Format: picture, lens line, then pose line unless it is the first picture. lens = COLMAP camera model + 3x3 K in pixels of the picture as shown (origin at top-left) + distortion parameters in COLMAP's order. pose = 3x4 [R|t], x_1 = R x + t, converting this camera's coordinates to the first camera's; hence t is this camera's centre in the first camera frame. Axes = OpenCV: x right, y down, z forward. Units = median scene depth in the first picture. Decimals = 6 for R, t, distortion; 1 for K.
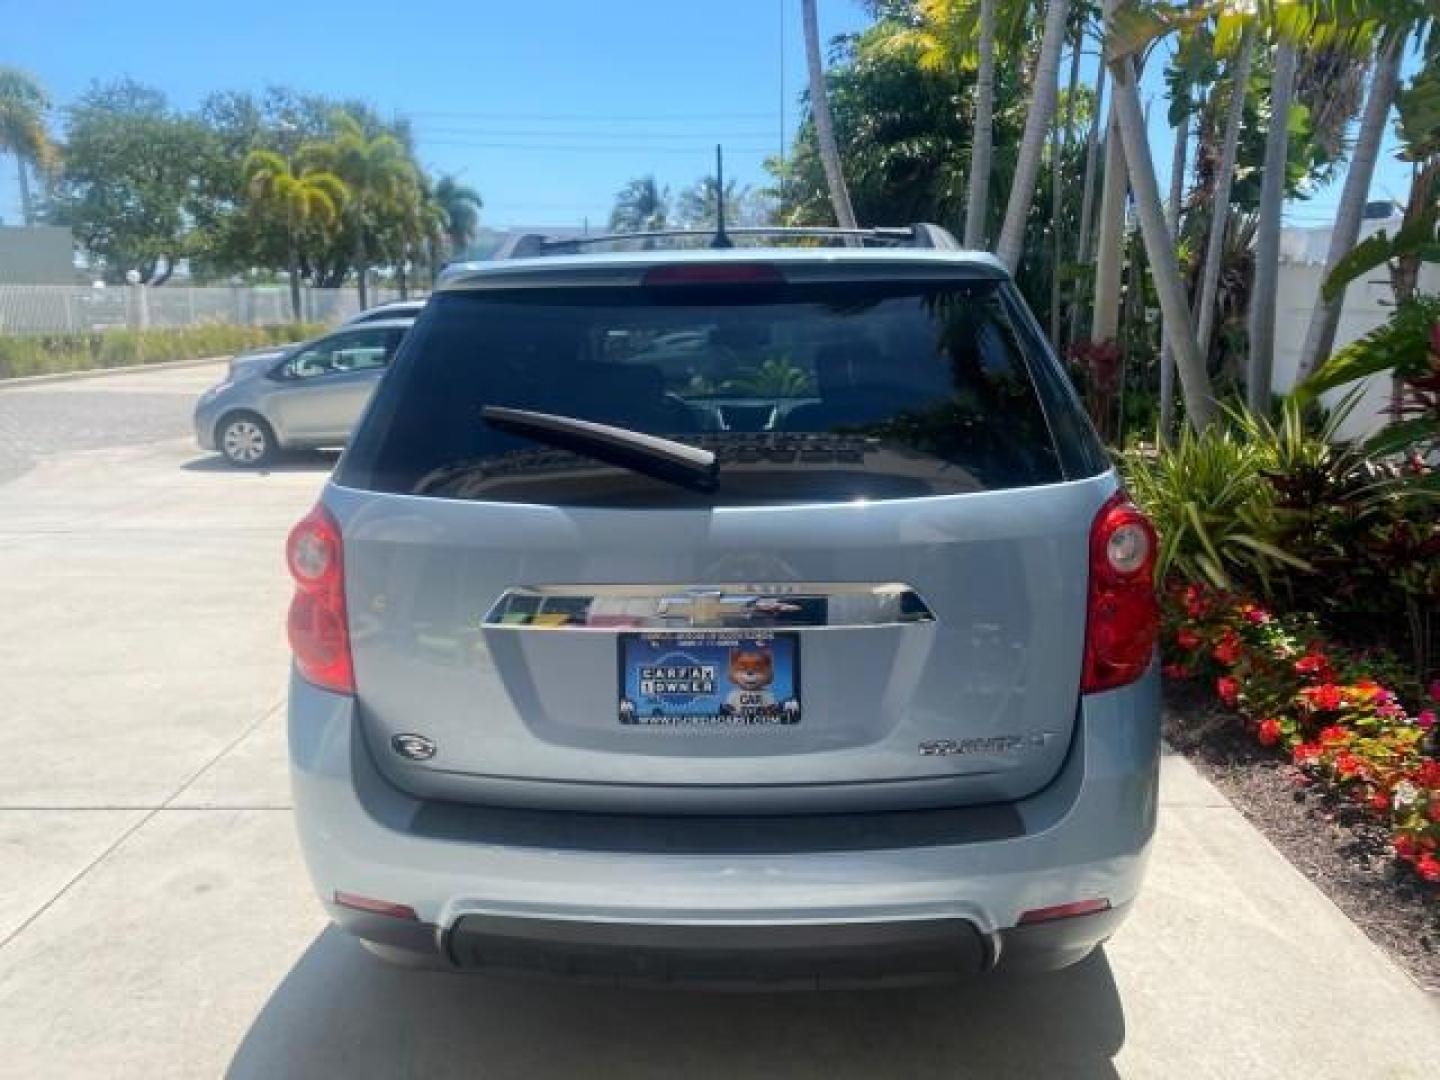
lens RADIAL K [[1109.3, 0, 713.1], [0, 1109.3, 523.6], [0, 0, 1]] dist [0.012994, -0.012706]
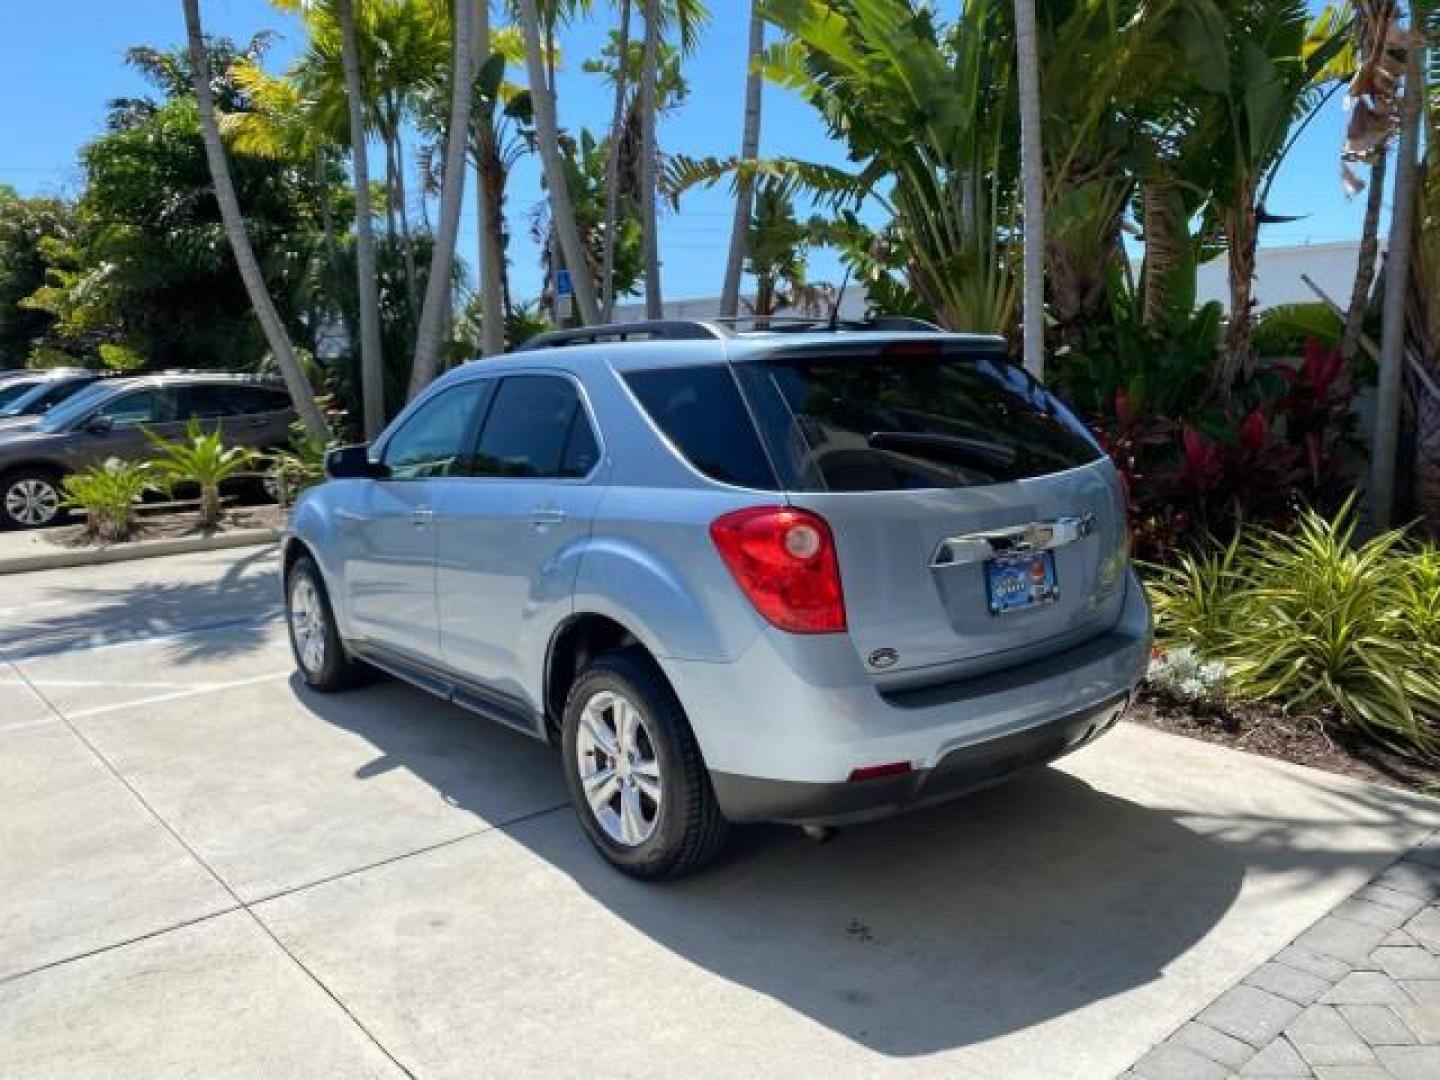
lens RADIAL K [[1109.3, 0, 704.8], [0, 1109.3, 535.1], [0, 0, 1]] dist [0.012994, -0.012706]
pose [[0.761926, -0.100143, 0.639875, -0.255922], [0.137467, 0.990468, -0.008675, 0.002940], [-0.632907, 0.094571, 0.768430, -0.001707]]
